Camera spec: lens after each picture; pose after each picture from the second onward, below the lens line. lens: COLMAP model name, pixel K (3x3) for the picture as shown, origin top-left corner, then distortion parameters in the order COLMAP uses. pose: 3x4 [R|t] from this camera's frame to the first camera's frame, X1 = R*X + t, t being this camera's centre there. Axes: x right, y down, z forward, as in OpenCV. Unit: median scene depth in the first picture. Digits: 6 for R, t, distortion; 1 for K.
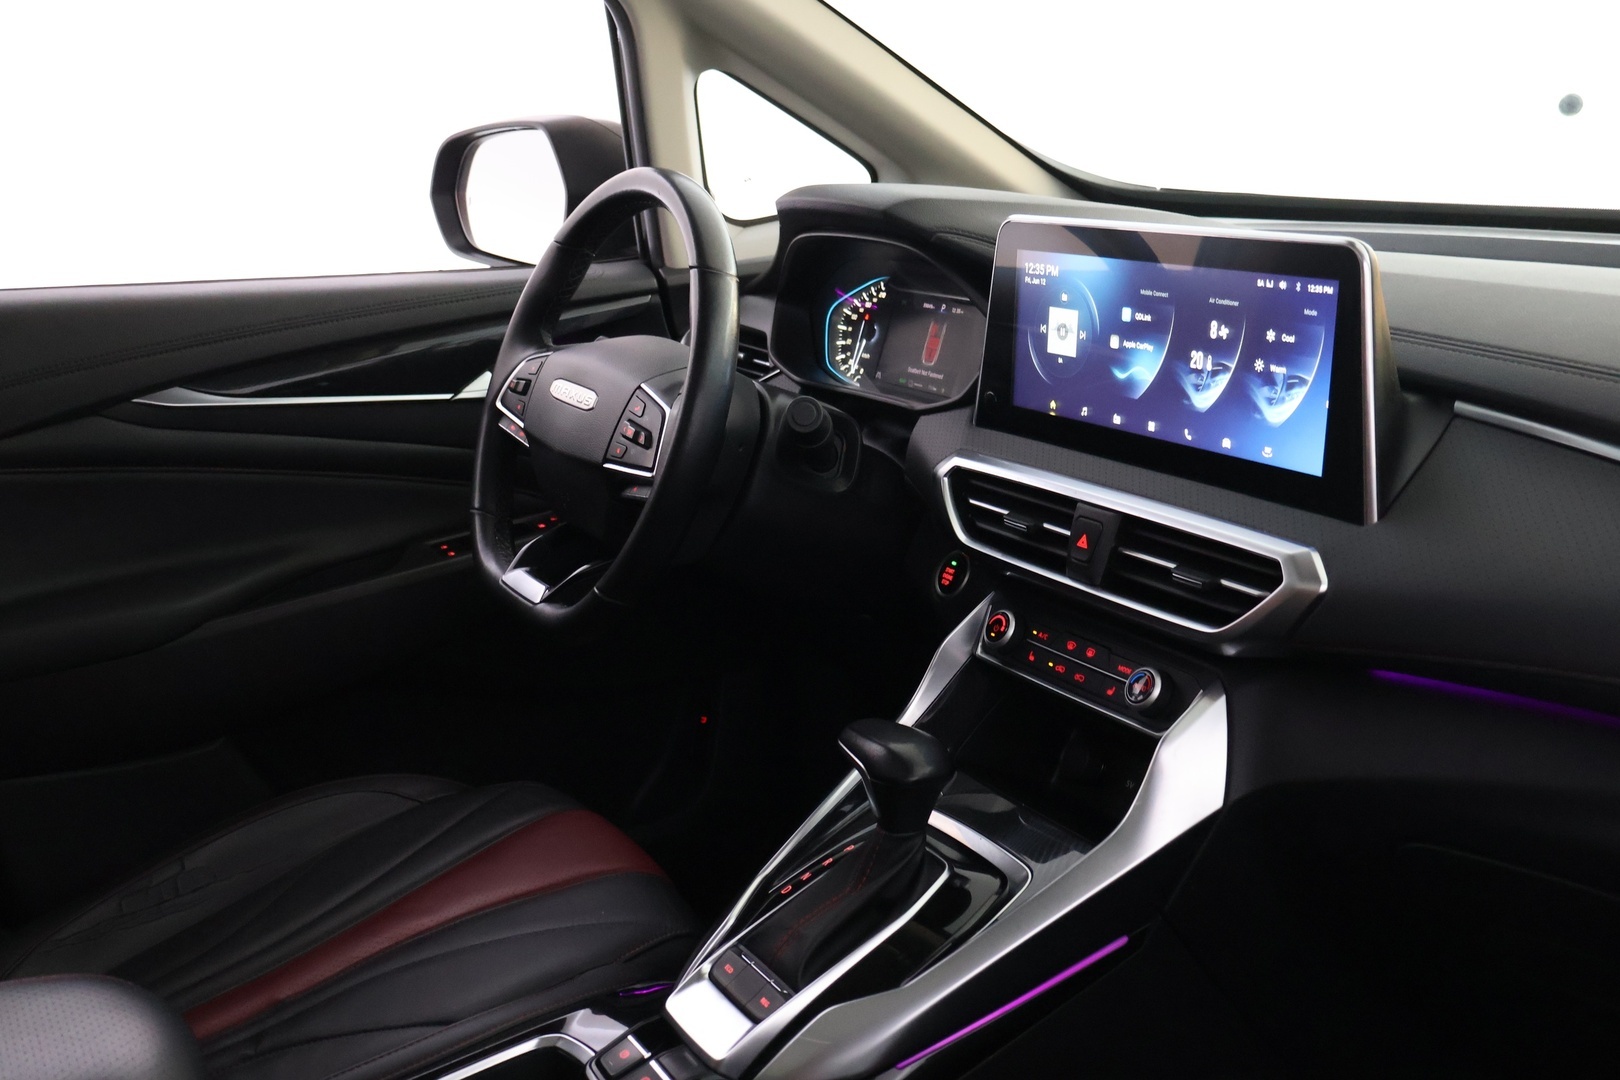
lens RADIAL K [[1674.6, 0, 806.0], [0, 1674.6, 535.6], [0, 0, 1]] dist [-0.007442, 0.000000]
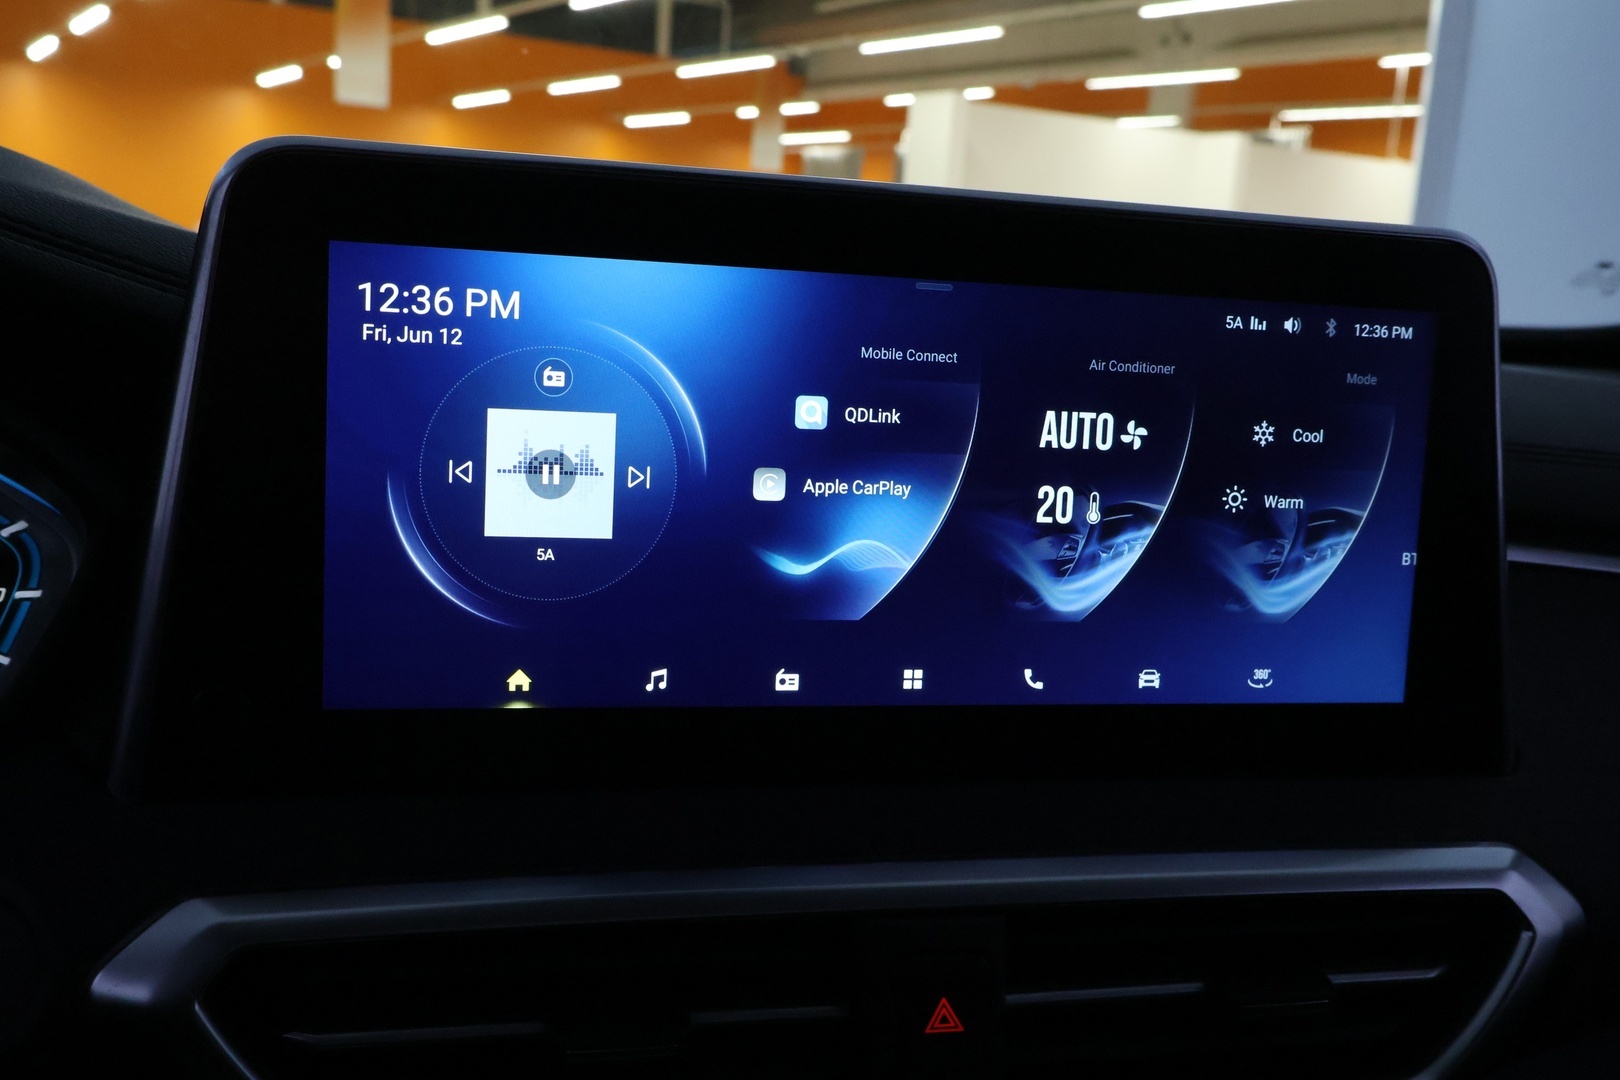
lens RADIAL K [[1535.7, 0, 807.2], [0, 1535.7, 547.9], [0, 0, 1]] dist [-0.014160, 0.000000]
pose [[0.271720, -0.107923, 0.956306, -0.161331], [0.175284, 0.982621, 0.061089, -0.128185], [-0.946279, 0.151026, 0.285915, 0.940151]]
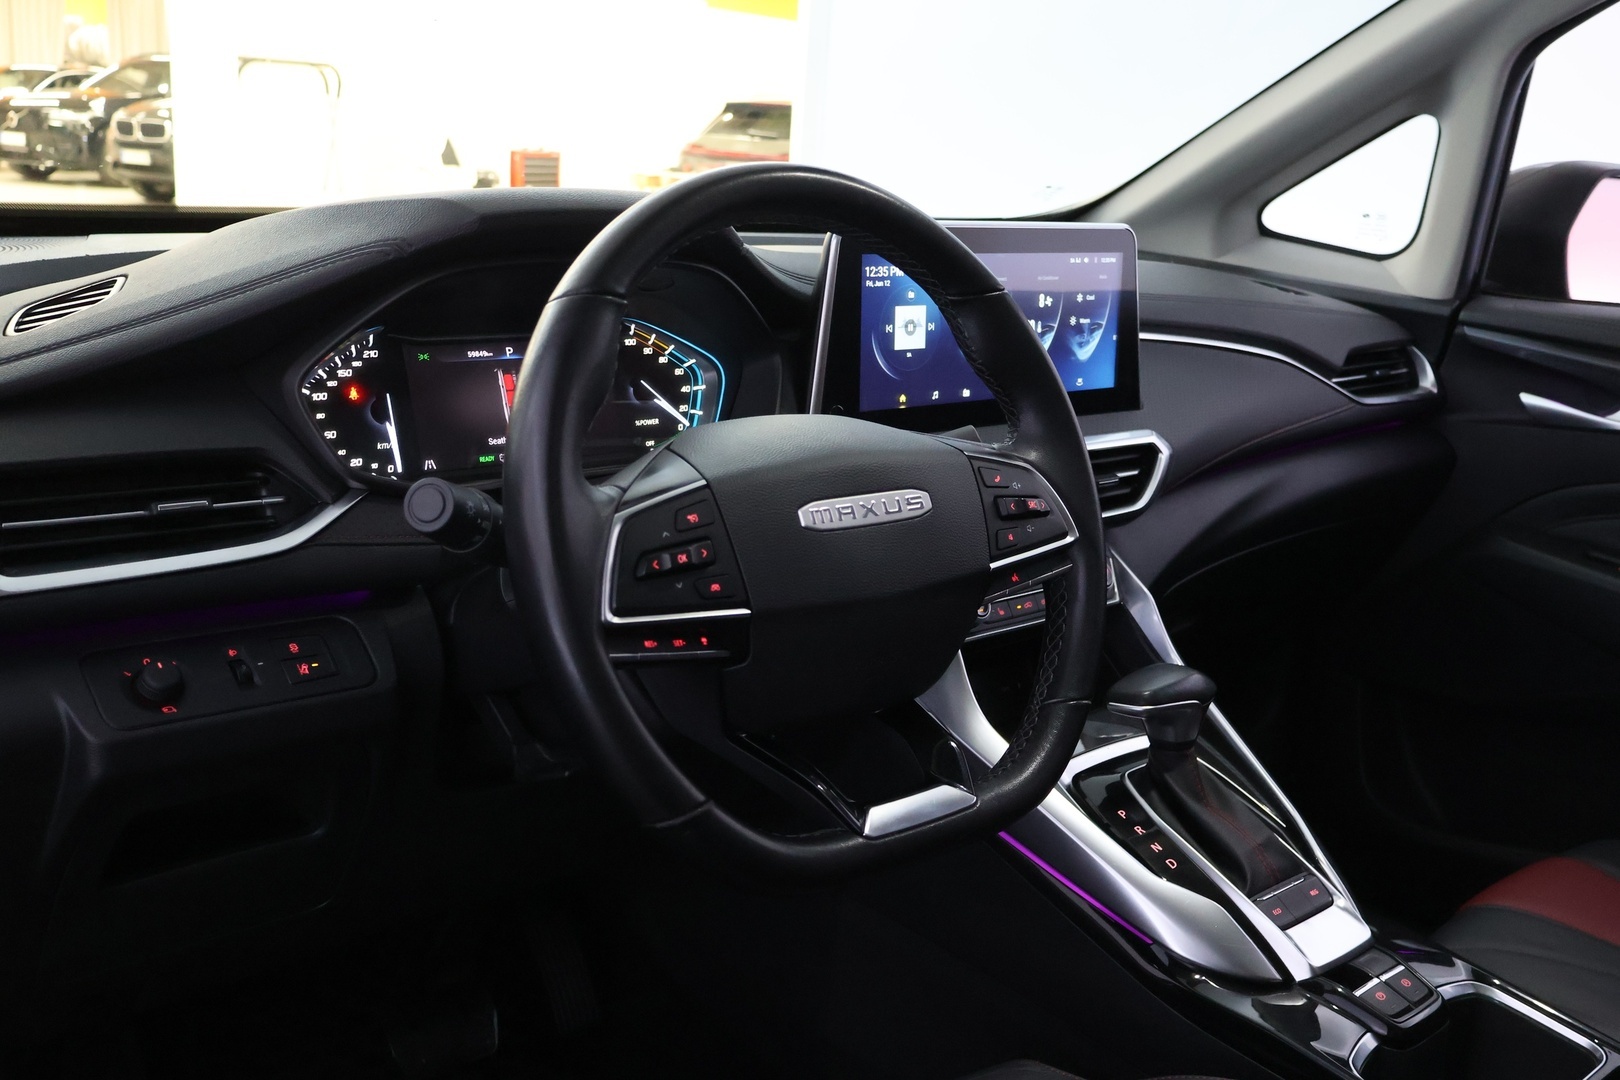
lens RADIAL K [[1535.7, 0, 807.2], [0, 1535.7, 540.9], [0, 0, 1]] dist [-0.014160, 0.000000]
pose [[-0.204454, -0.219397, 0.953972, -0.868411], [0.203665, 0.943697, 0.260683, -0.286550], [-0.957454, 0.247589, -0.148259, 1.361175]]
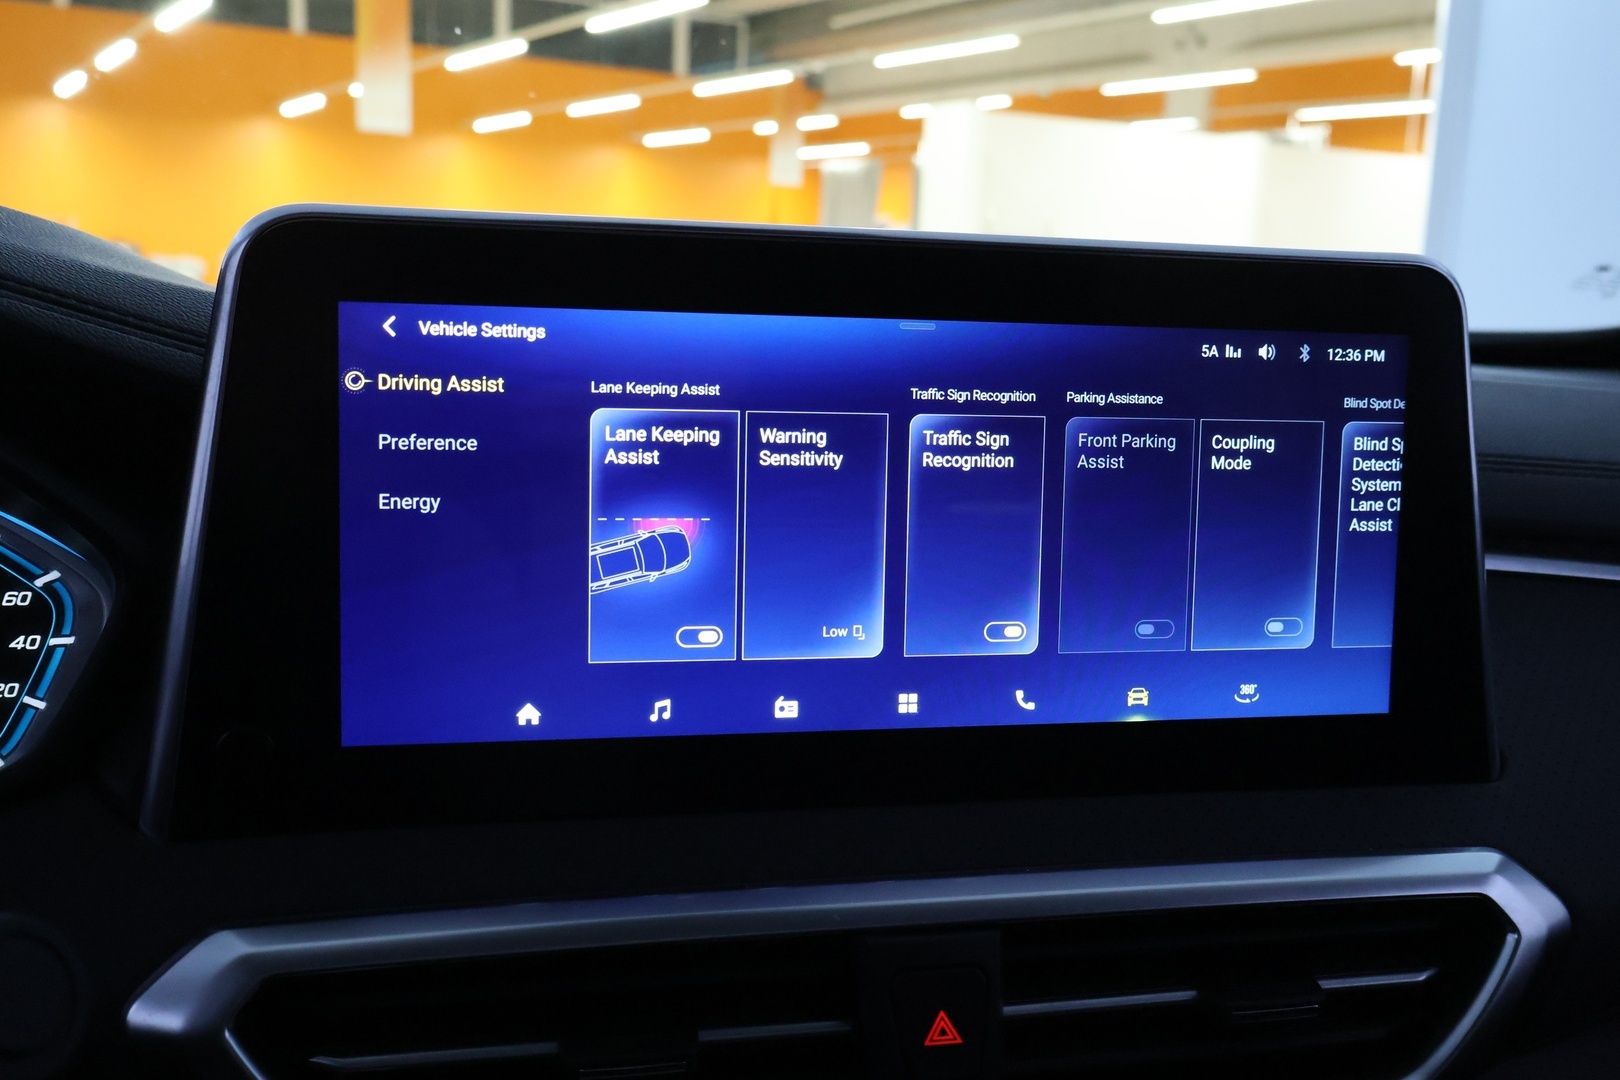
lens RADIAL K [[1535.7, 0, 813.7], [0, 1535.7, 533.5], [0, 0, 1]] dist [-0.014160, 0.000000]
pose [[0.283944, -0.099584, 0.953656, -0.173473], [0.200789, 0.978716, 0.042418, -0.132832], [-0.937582, 0.179439, 0.297896, 0.926049]]
